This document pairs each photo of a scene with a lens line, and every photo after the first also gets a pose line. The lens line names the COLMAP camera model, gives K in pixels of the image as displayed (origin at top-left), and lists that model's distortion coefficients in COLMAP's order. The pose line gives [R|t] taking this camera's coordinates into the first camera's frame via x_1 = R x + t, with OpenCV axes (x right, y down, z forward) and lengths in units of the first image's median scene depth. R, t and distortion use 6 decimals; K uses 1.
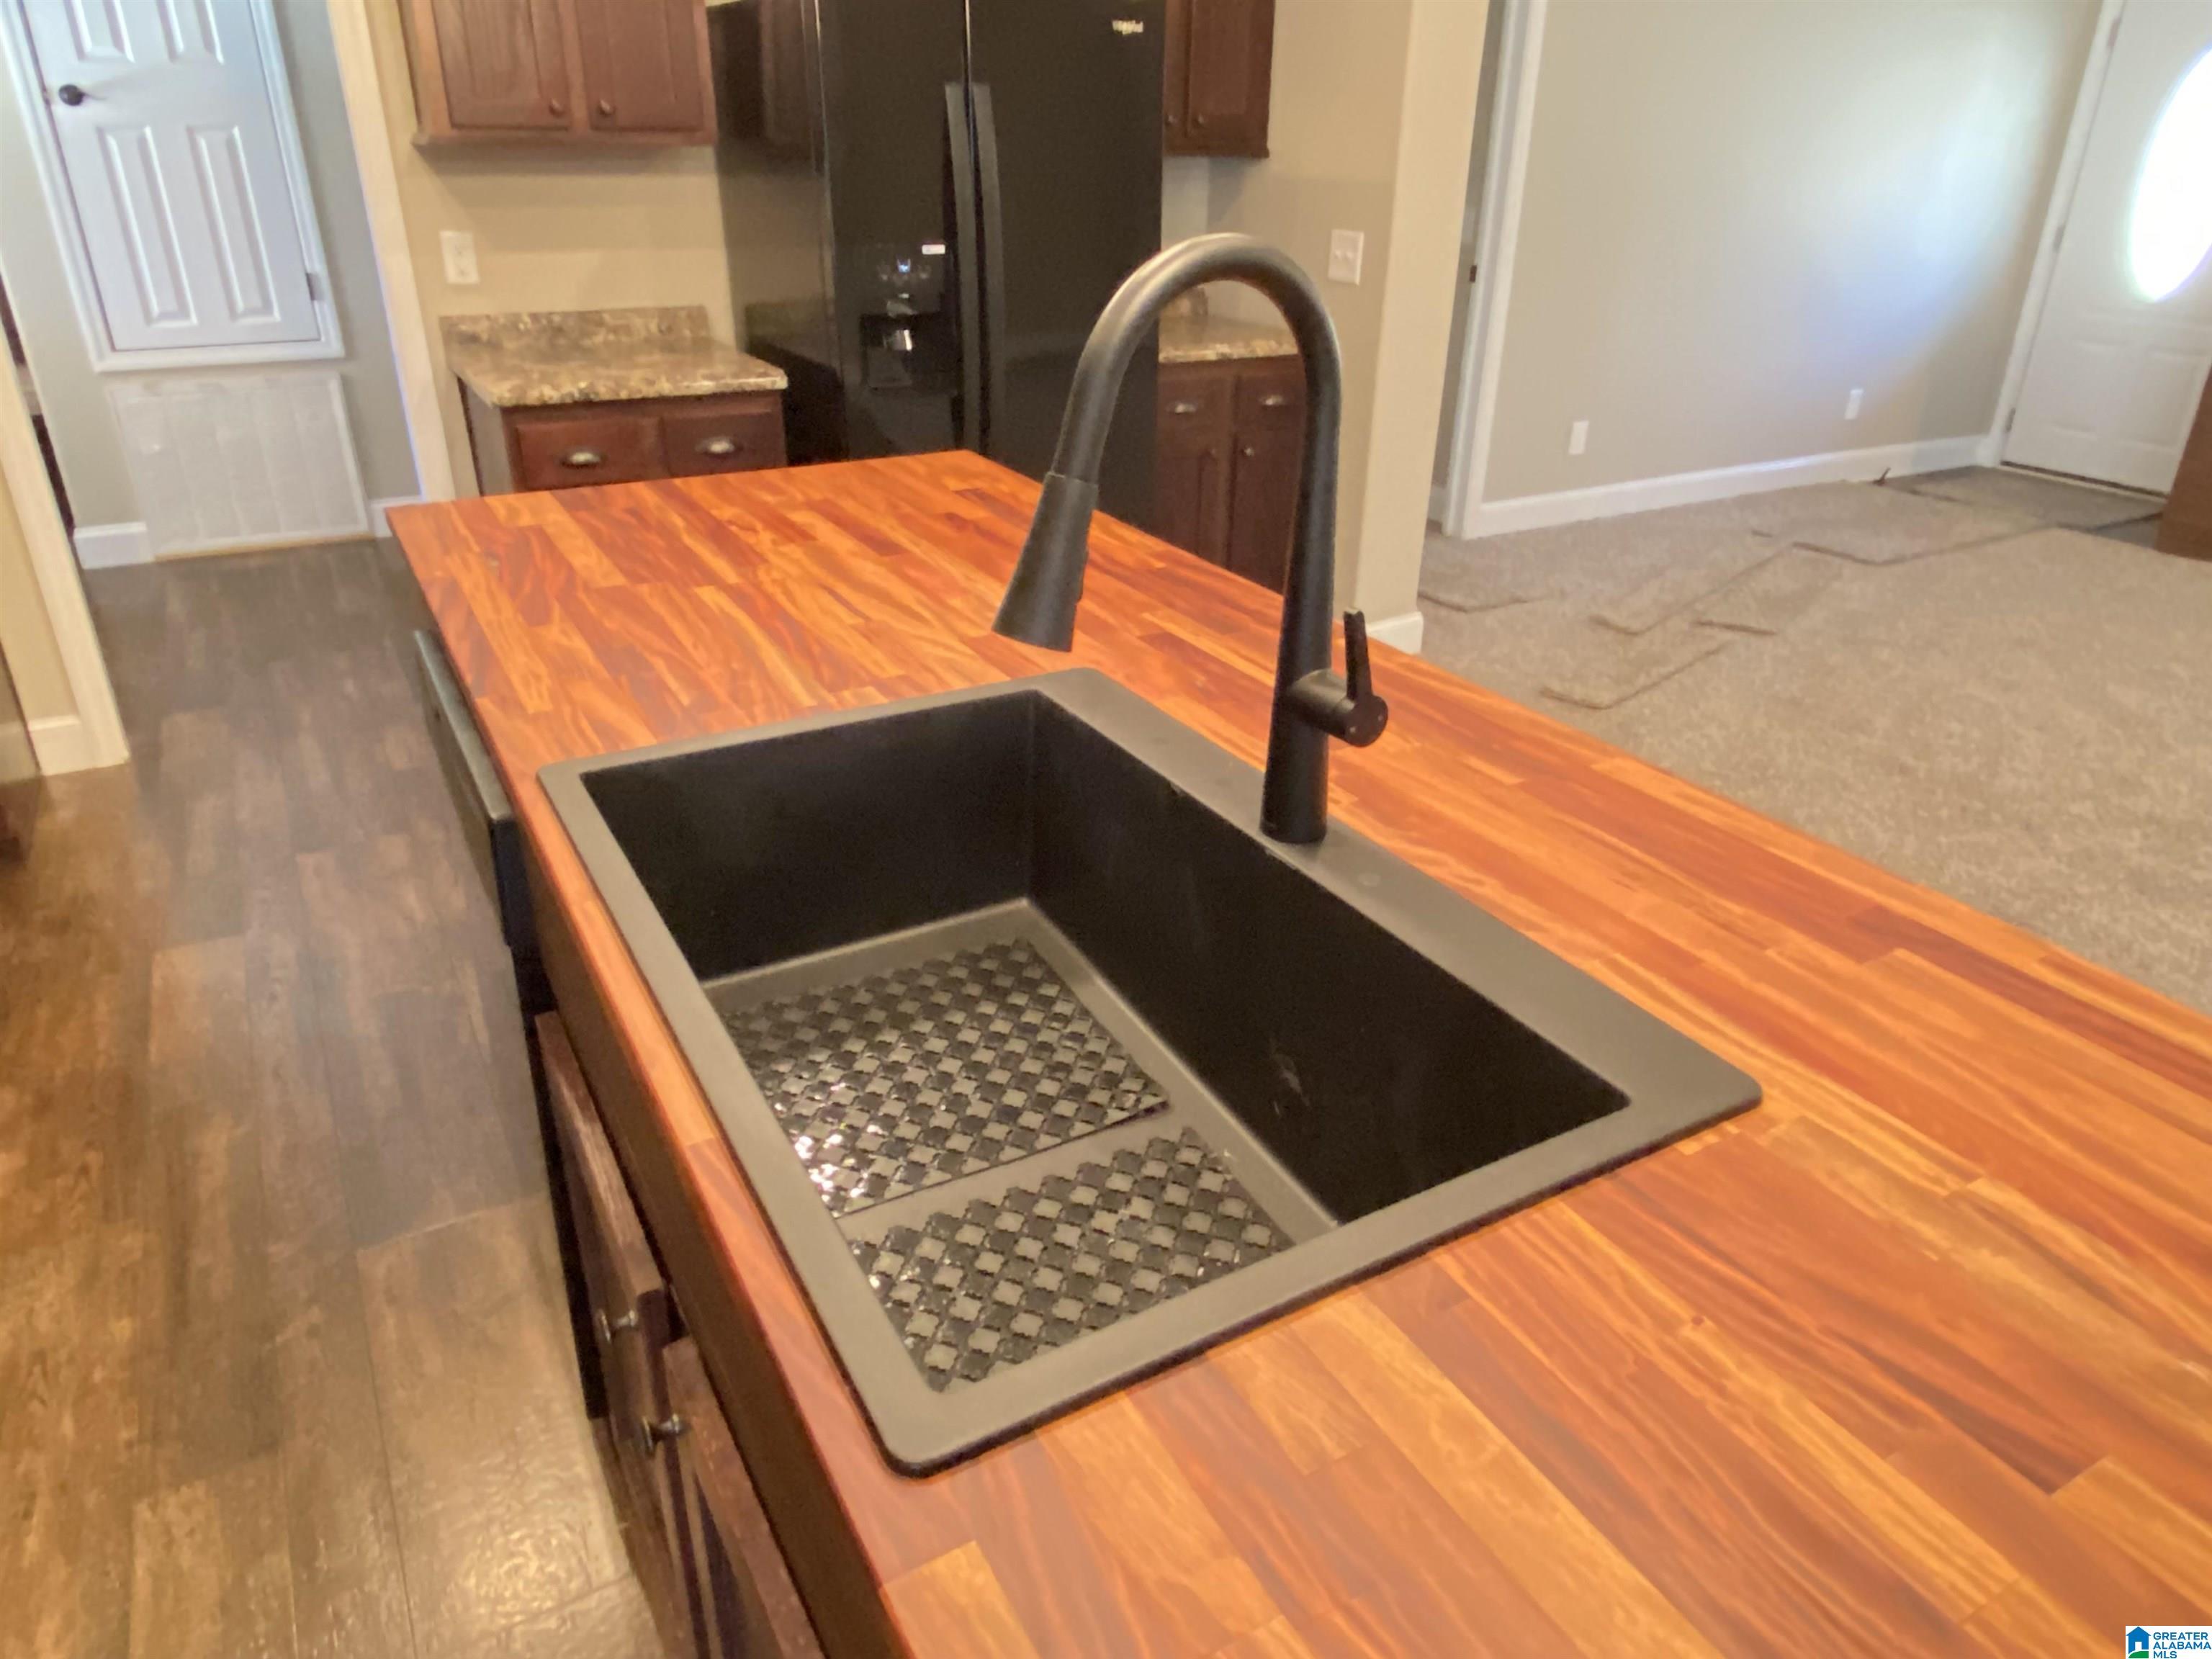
lens RADIAL K [[1425.0, 0, 1106.0], [0, 1425.0, 829.5], [0, 0, 1]] dist [0.044515, -0.050670]
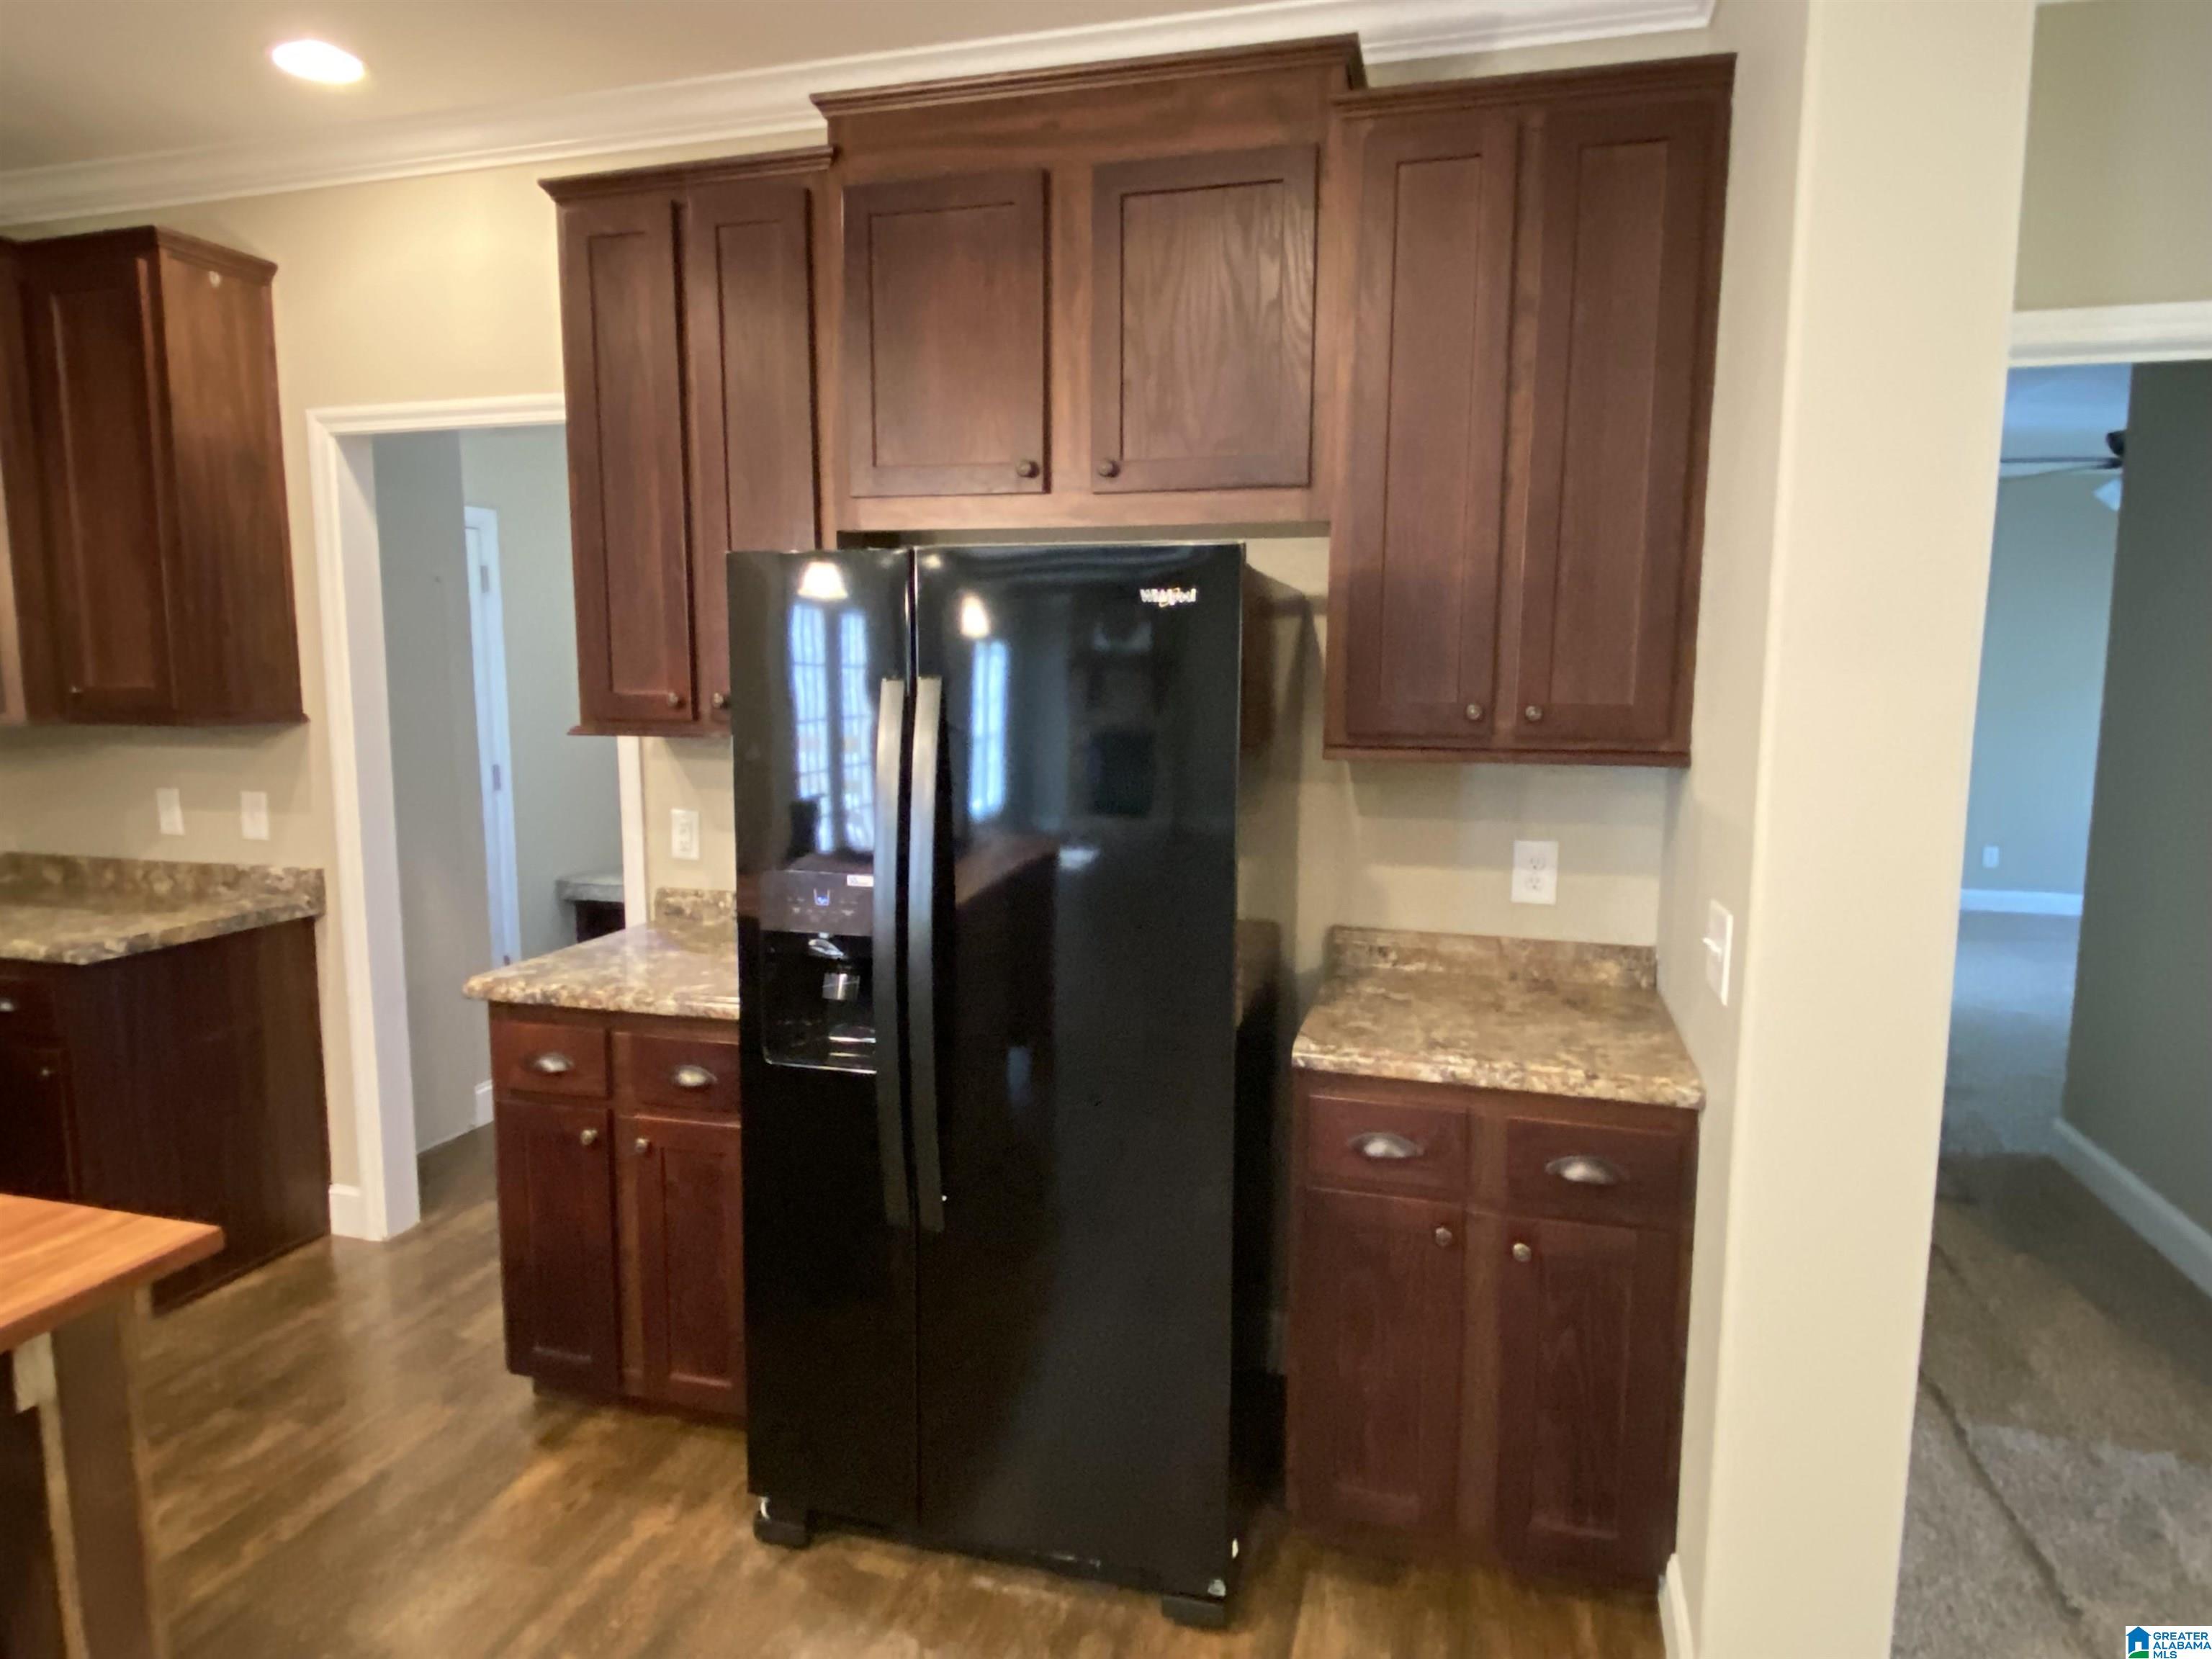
lens RADIAL K [[1325.8, 0, 1111.9], [0, 1325.8, 820.7], [0, 0, 1]] dist [0.070050, -0.080156]
pose [[0.695609, 0.073102, -0.714692, 0.408763], [-0.310251, 0.927830, -0.207064, -0.305995], [0.647976, 0.365769, 0.668087, 0.571510]]
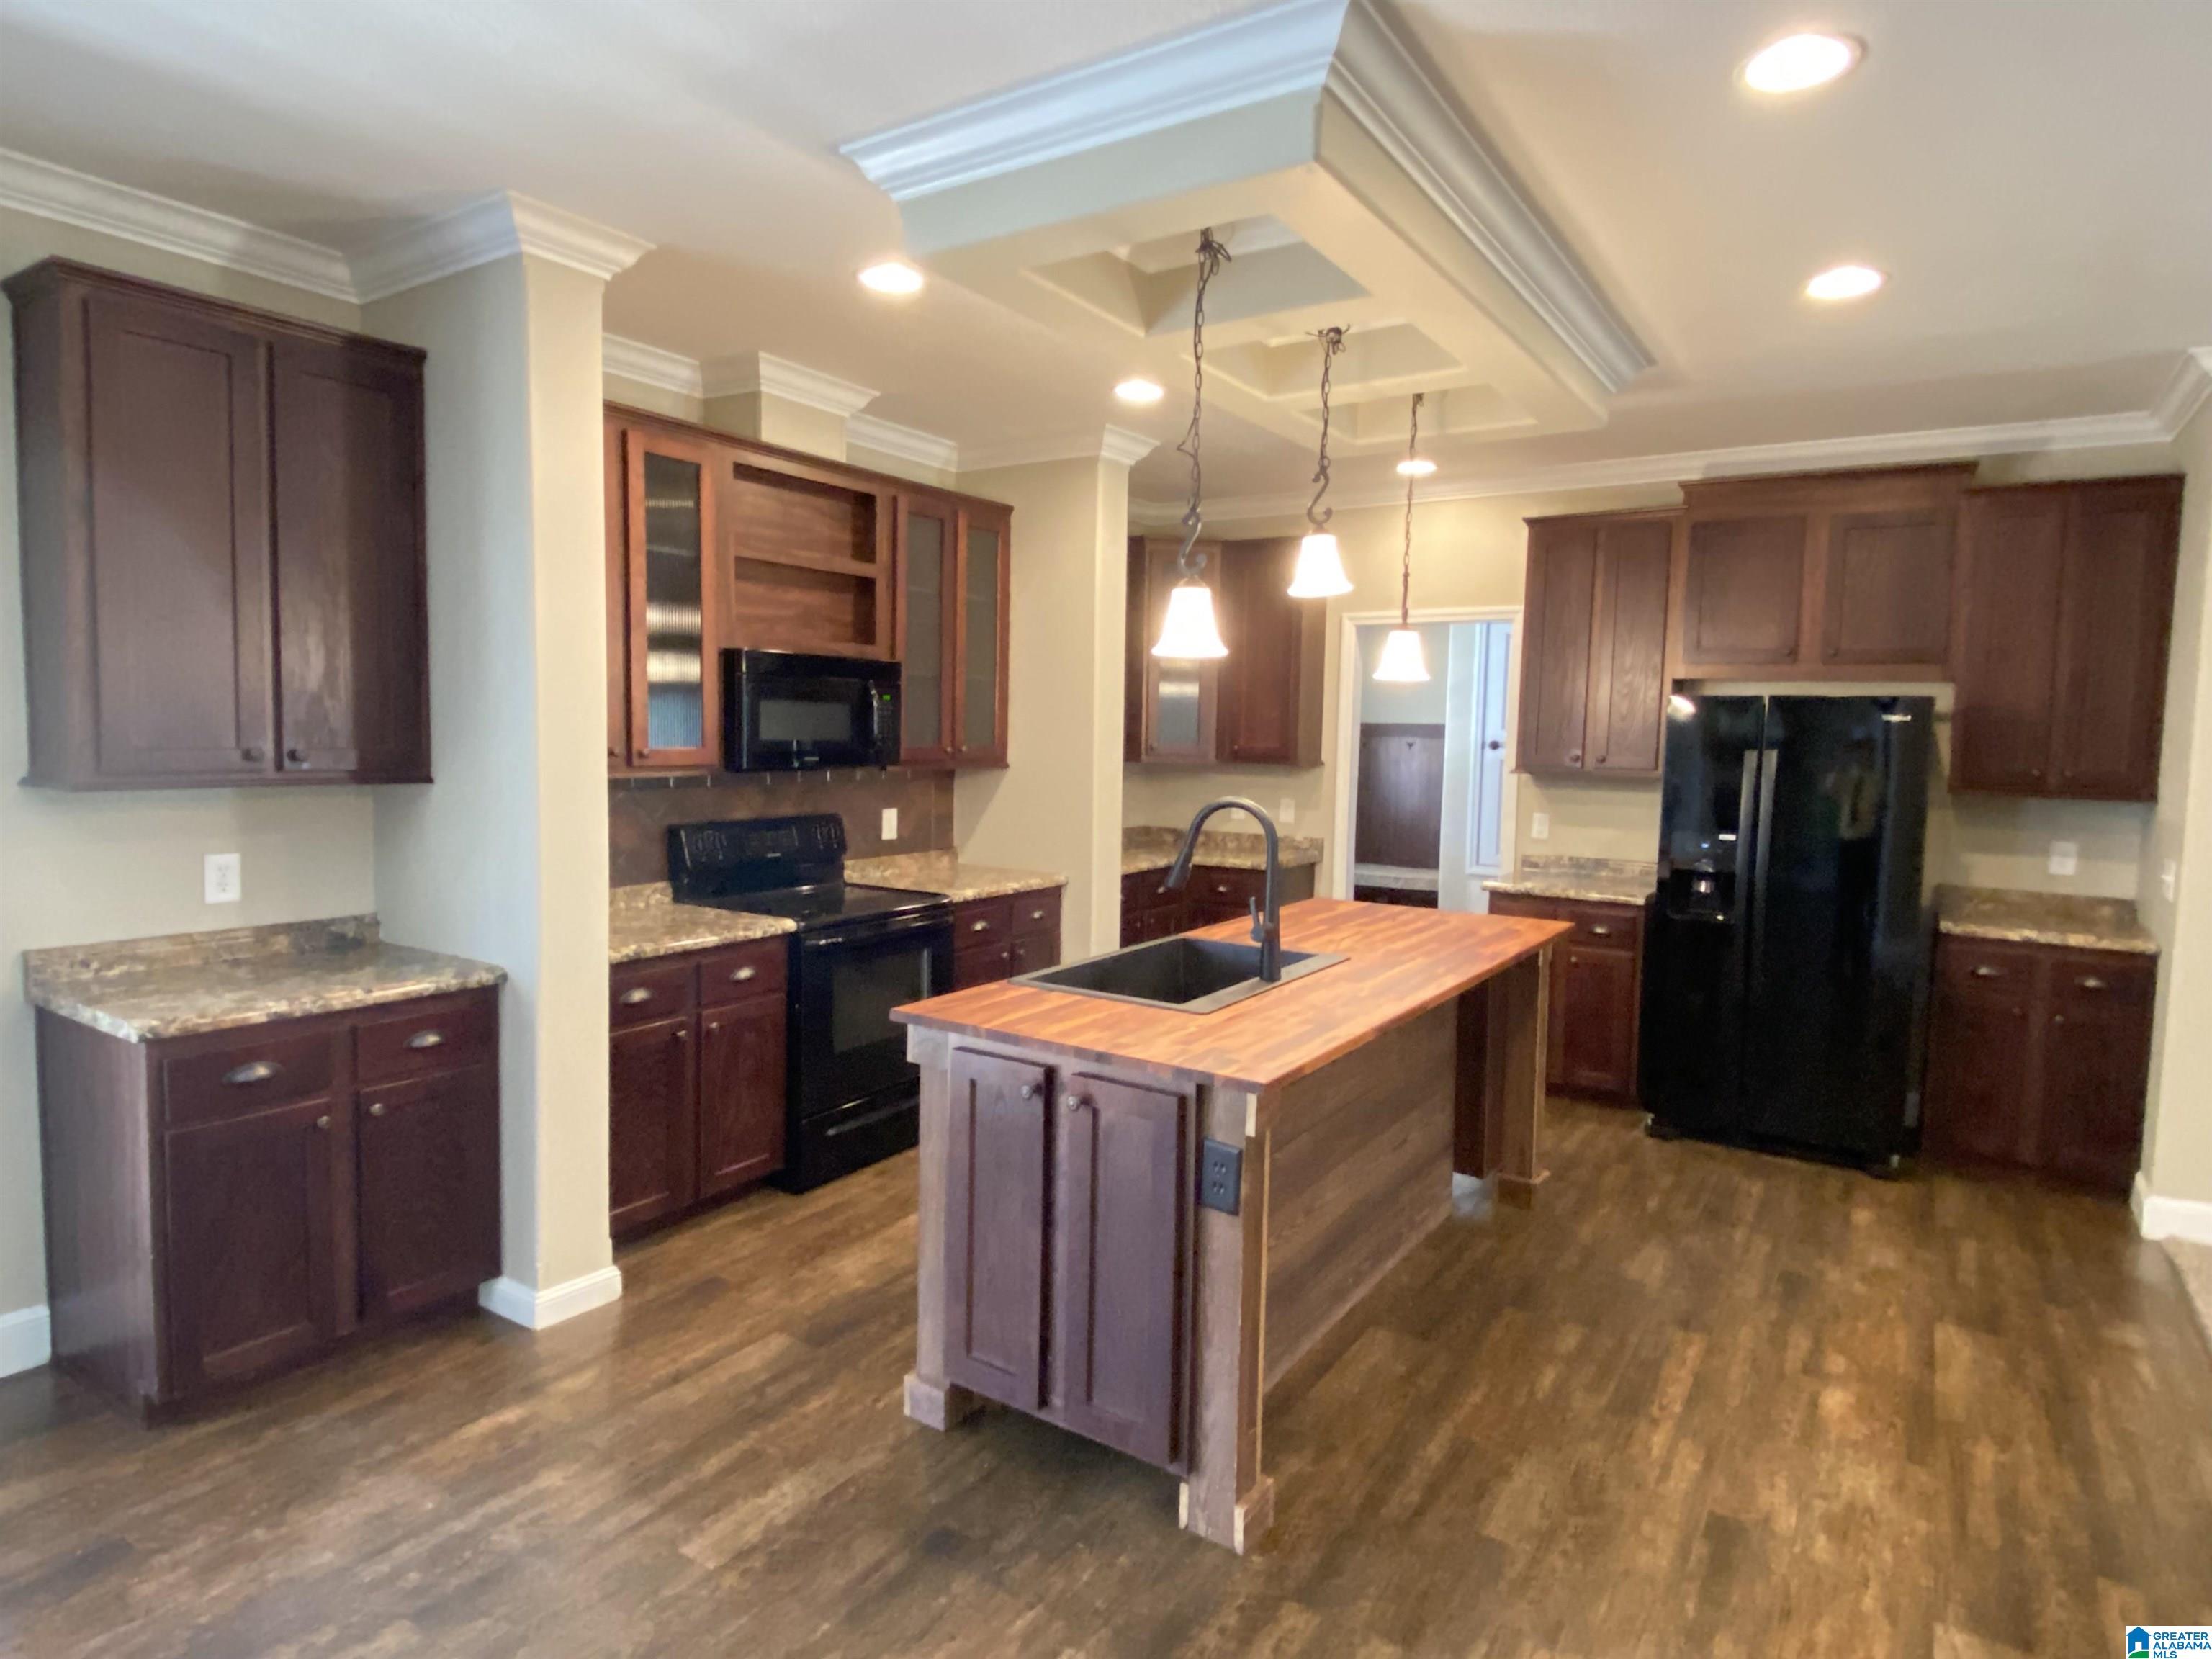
lens RADIAL K [[1242.4, 0, 1108.2], [0, 1242.4, 806.6], [0, 0, 1]] dist [0.067986, -0.080251]
pose [[0.451798, 0.052908, -0.890550, 0.785104], [-0.407635, 0.900181, -0.153323, 0.074407], [0.793544, 0.432290, 0.428267, -0.195301]]
